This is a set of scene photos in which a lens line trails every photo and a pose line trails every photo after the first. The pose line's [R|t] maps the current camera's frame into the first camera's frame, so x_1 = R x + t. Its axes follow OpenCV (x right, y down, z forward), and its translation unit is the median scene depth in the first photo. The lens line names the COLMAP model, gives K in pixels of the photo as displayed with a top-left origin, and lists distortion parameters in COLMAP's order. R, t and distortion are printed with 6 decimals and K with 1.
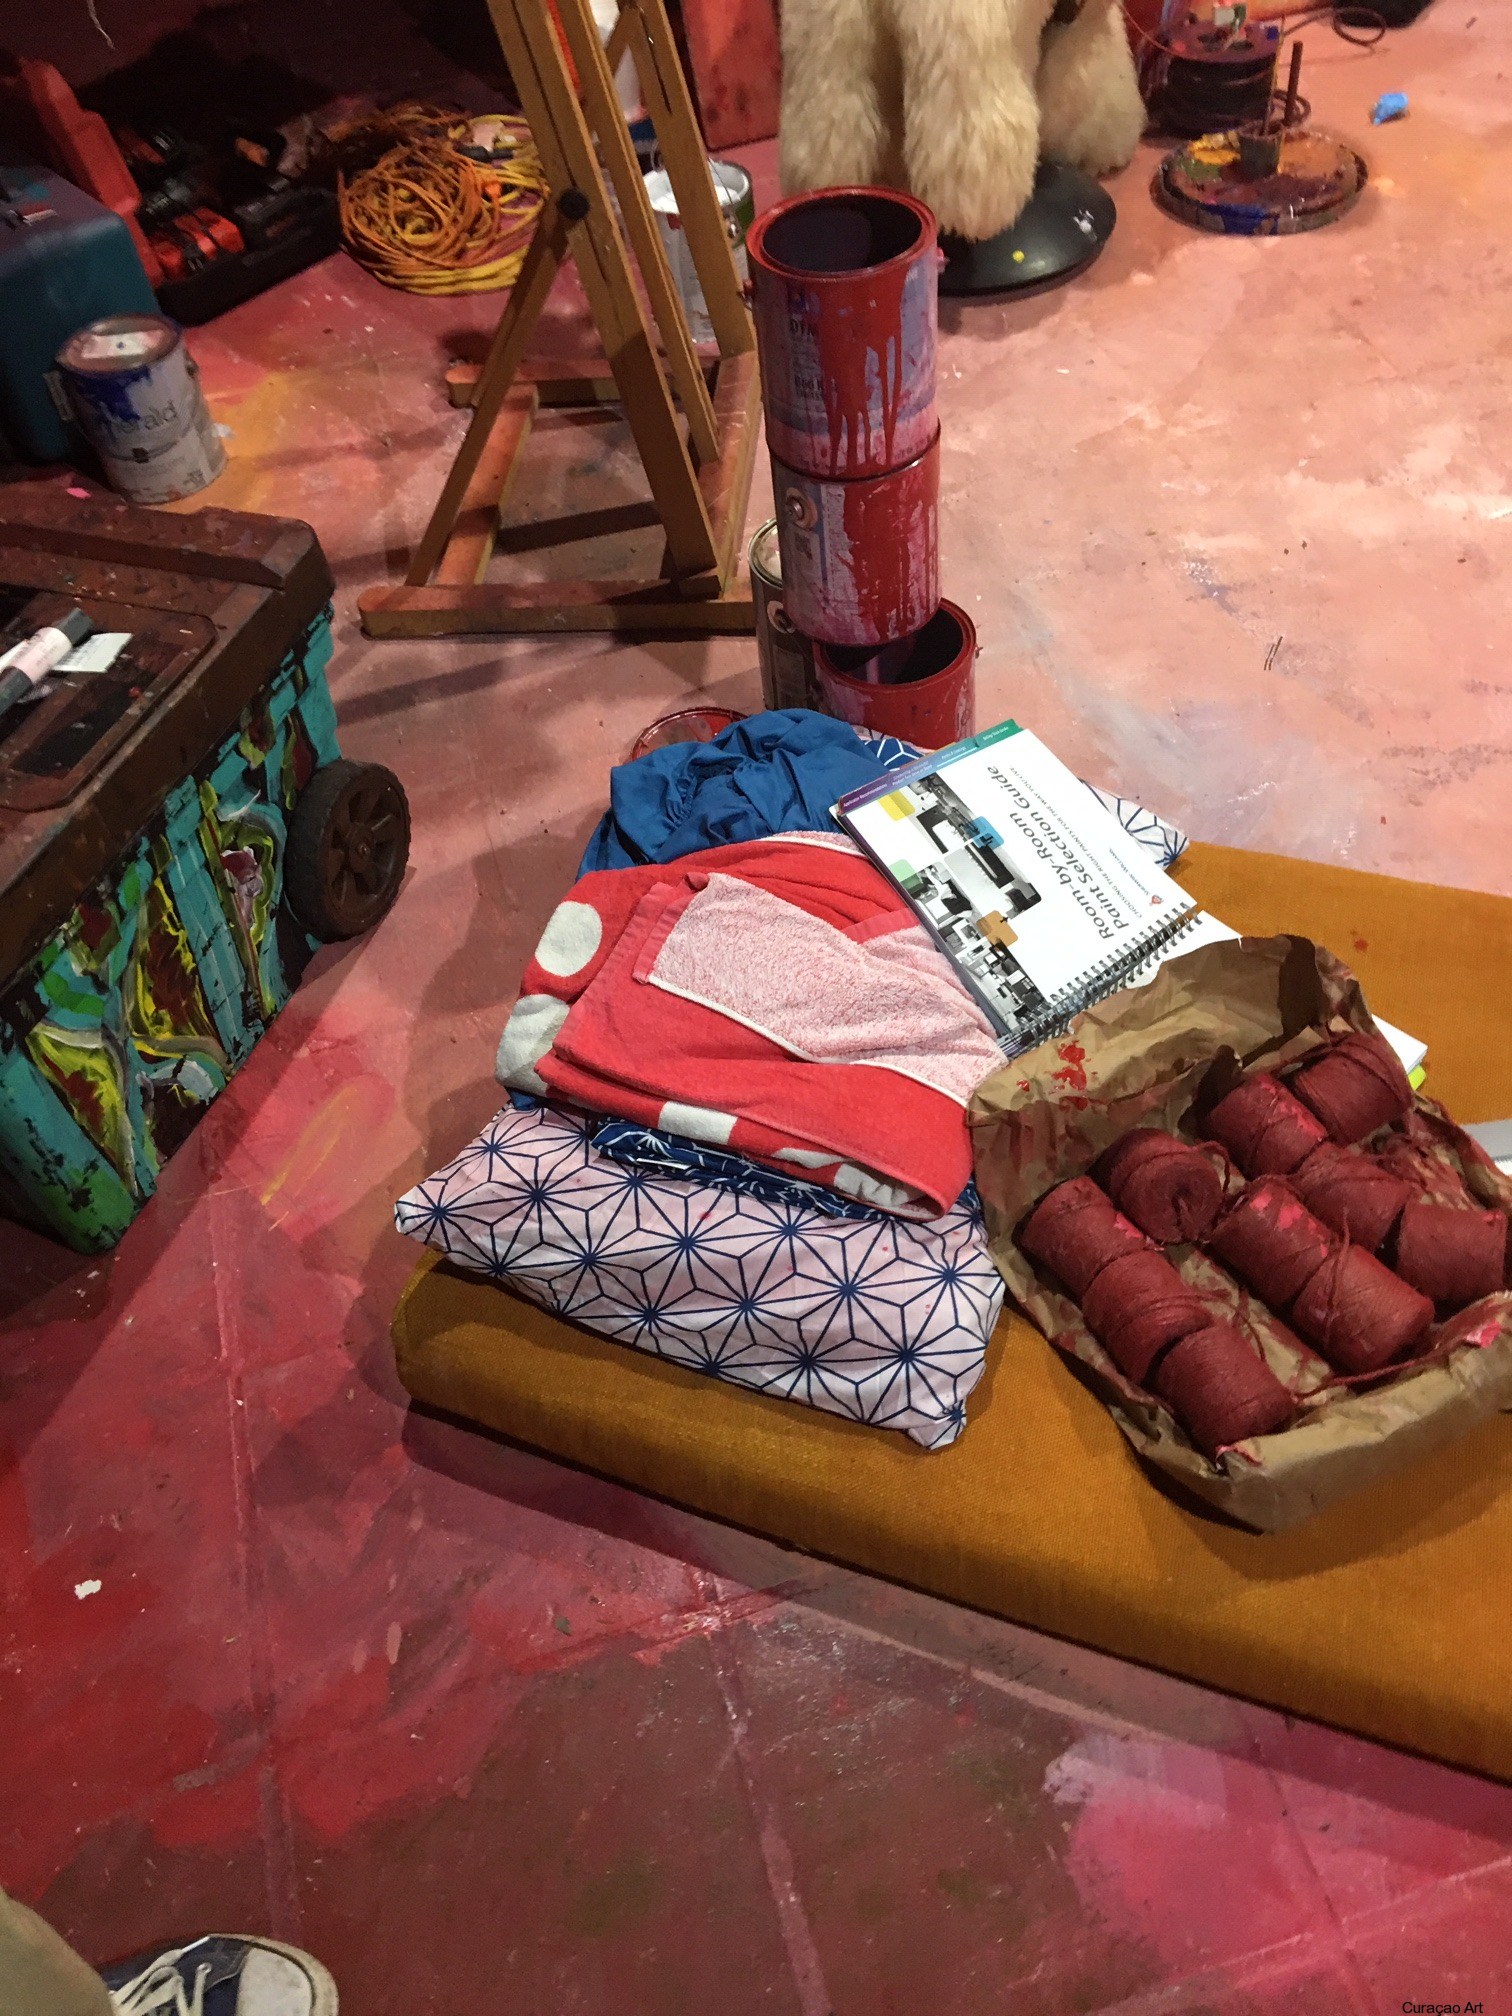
lens RADIAL K [[1693.3, 0, 761.2], [0, 1693.3, 957.0], [0, 0, 1]] dist [0.087653, -0.145111]
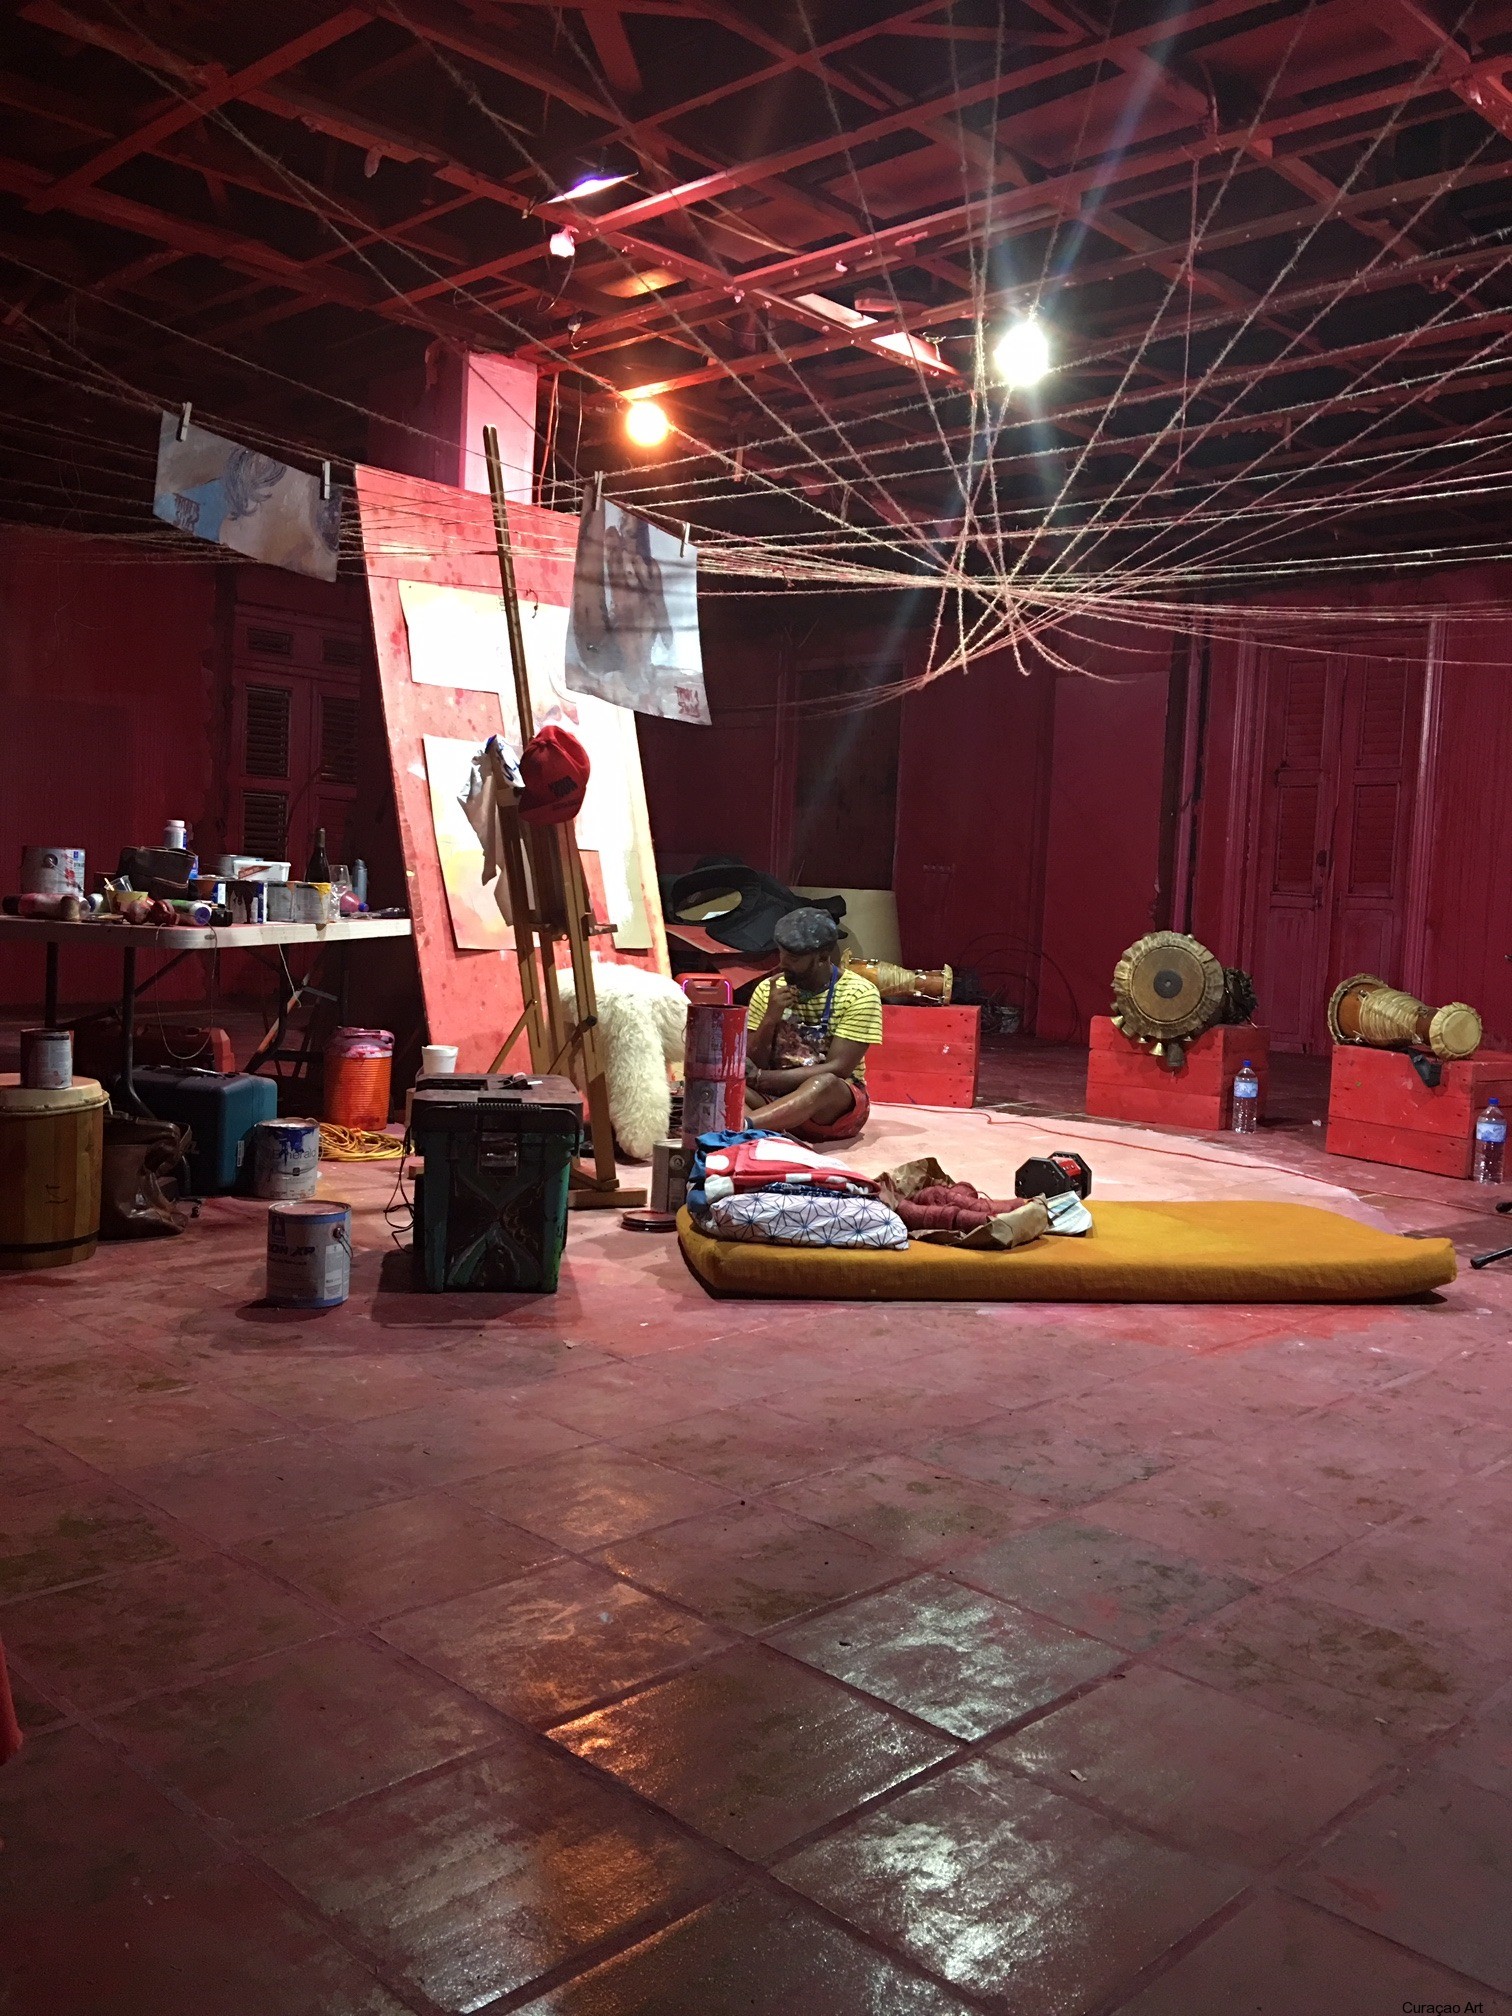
lens RADIAL K [[1693.3, 0, 761.2], [0, 1693.3, 957.0], [0, 0, 1]] dist [0.087653, -0.145111]
pose [[0.860923, 0.104790, 0.497825, -1.447651], [0.289044, 0.704514, -0.648161, 1.553679], [-0.418646, 0.701911, 0.576244, -0.880104]]
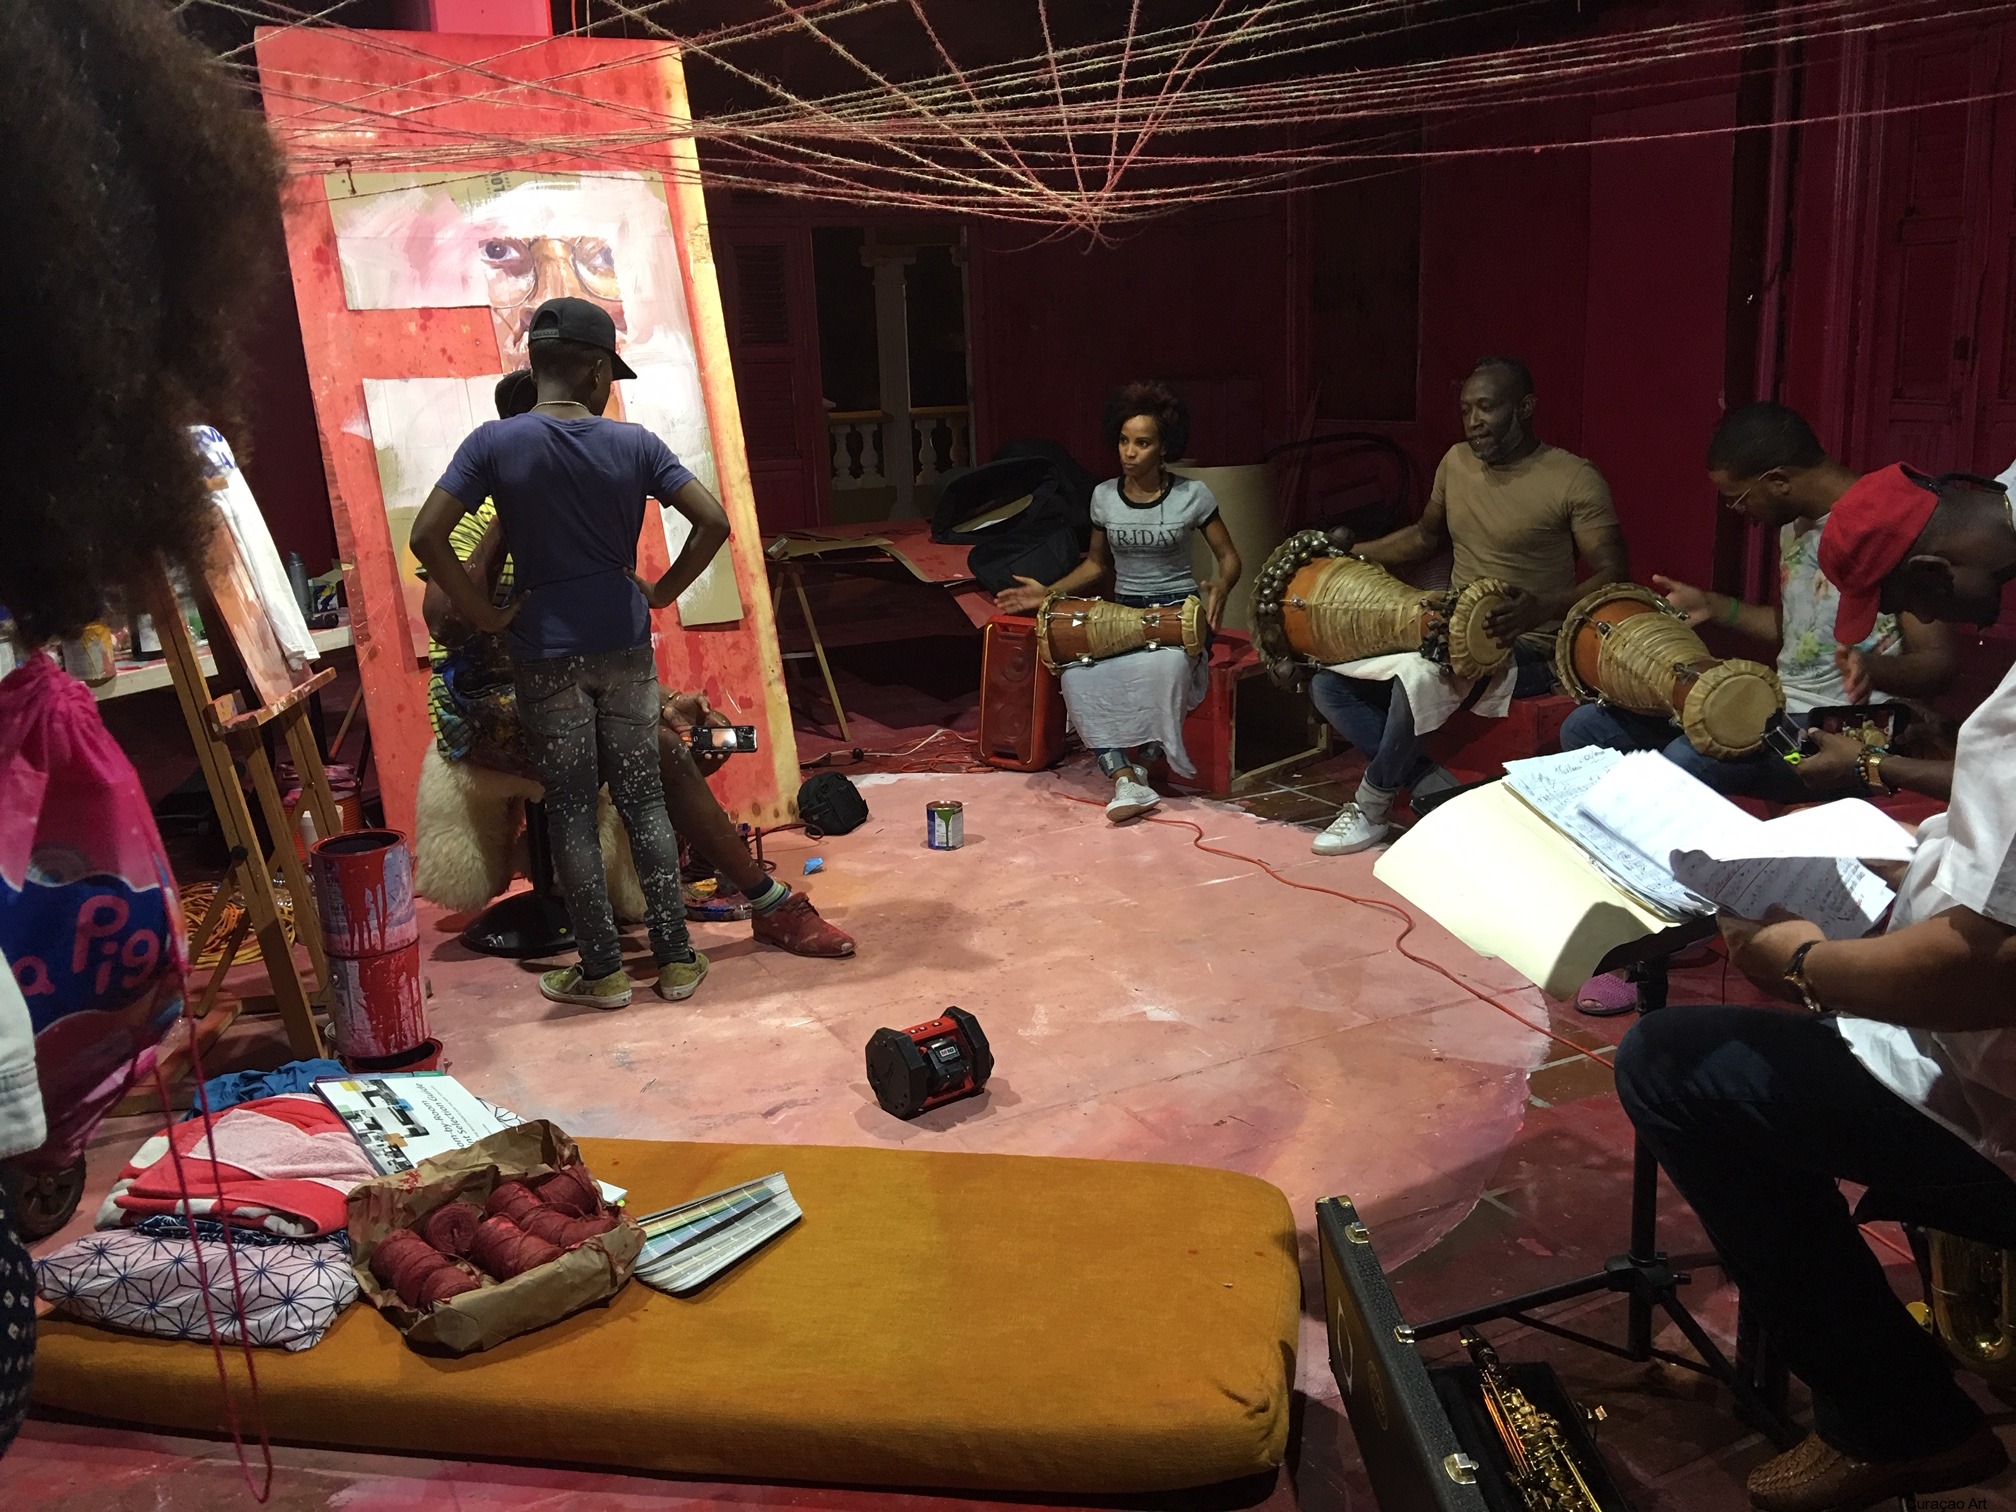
lens RADIAL K [[1693.3, 0, 978.1], [0, 1693.3, 730.7], [0, 0, 1]] dist [0.087653, -0.145111]
pose [[0.982668, 0.005385, 0.185297, 0.410091], [0.105701, 0.804882, -0.583945, 0.780535], [-0.152287, 0.593410, 0.790363, -0.862841]]
